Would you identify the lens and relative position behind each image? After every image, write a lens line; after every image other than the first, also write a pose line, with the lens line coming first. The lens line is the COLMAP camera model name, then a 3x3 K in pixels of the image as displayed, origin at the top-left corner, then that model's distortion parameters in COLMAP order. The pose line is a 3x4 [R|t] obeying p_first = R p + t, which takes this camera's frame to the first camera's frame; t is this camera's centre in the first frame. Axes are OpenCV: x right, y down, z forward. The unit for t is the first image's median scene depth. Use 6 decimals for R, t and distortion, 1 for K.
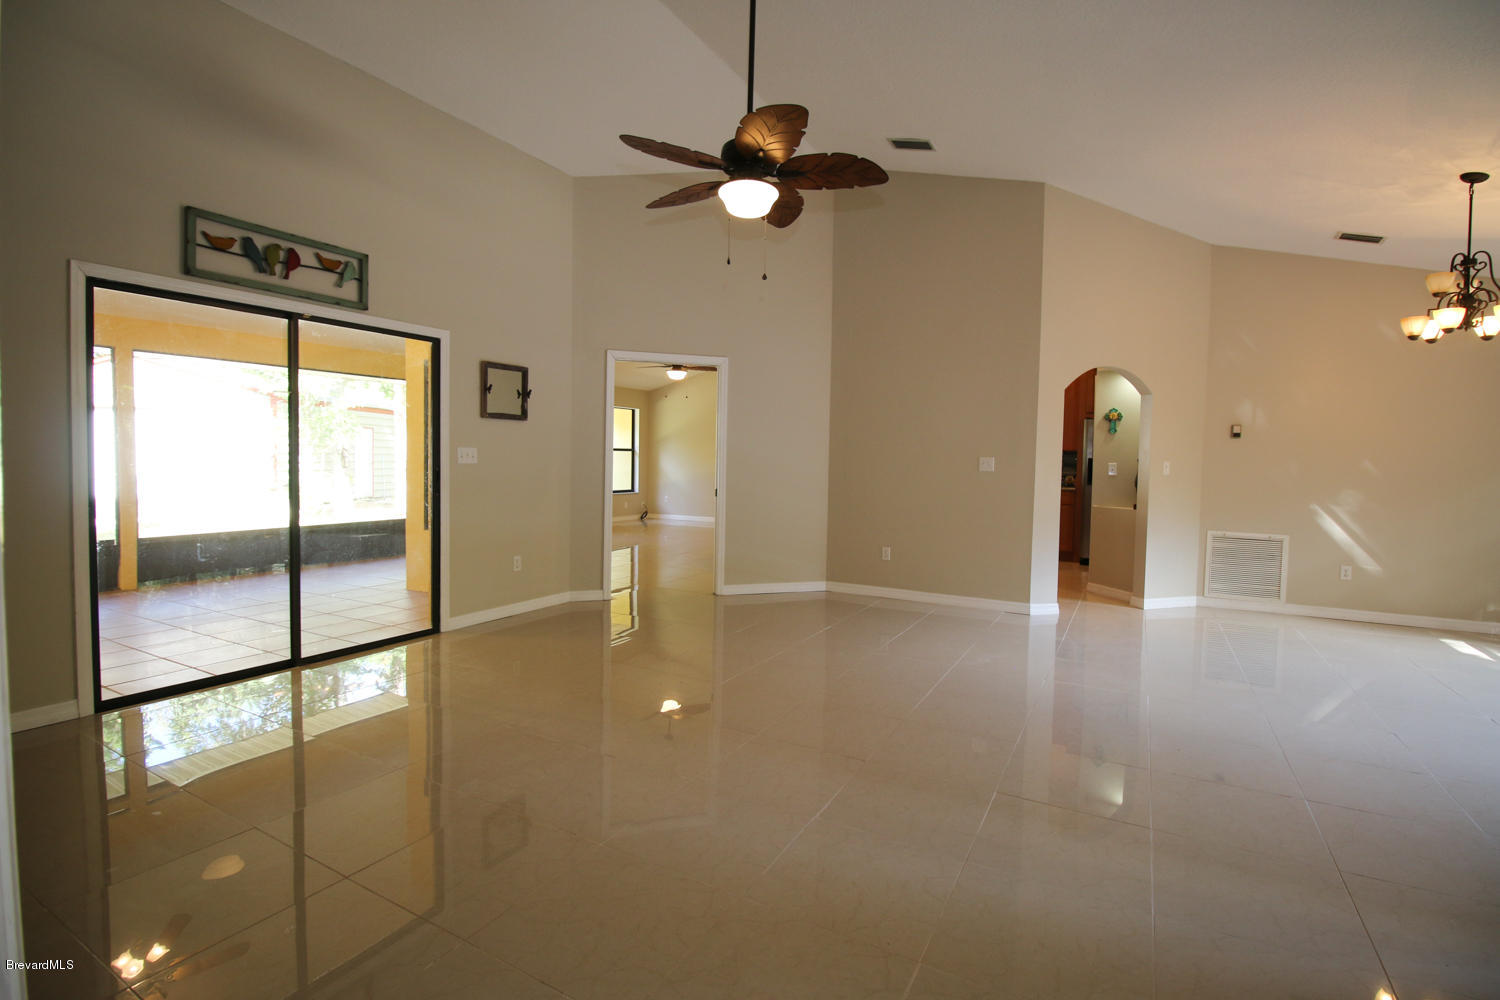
lens RADIAL K [[700.0, 0, 756.7], [0, 700.0, 486.7], [0, 0, 1]] dist [-0.000706, -0.000603]
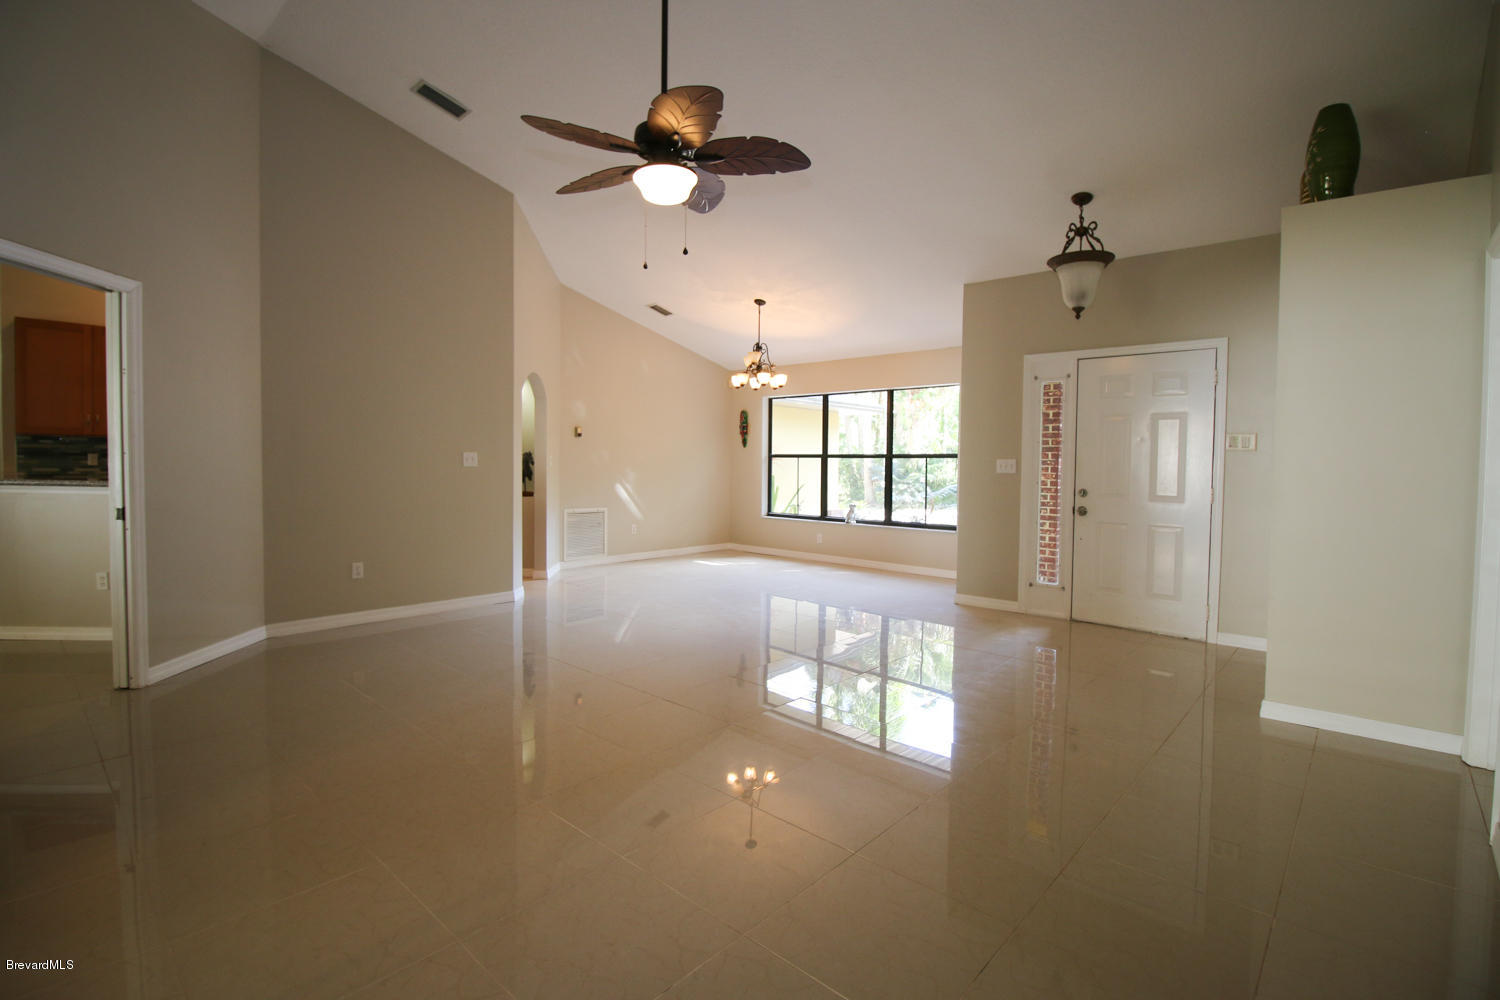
lens RADIAL K [[700.0, 0, 756.7], [0, 700.0, 486.7], [0, 0, 1]] dist [-0.000706, -0.000603]
pose [[0.234808, -0.050913, 0.970708, -0.518785], [0.032922, 0.998471, 0.044405, -0.023826], [-0.971484, 0.021531, 0.236125, 0.373404]]
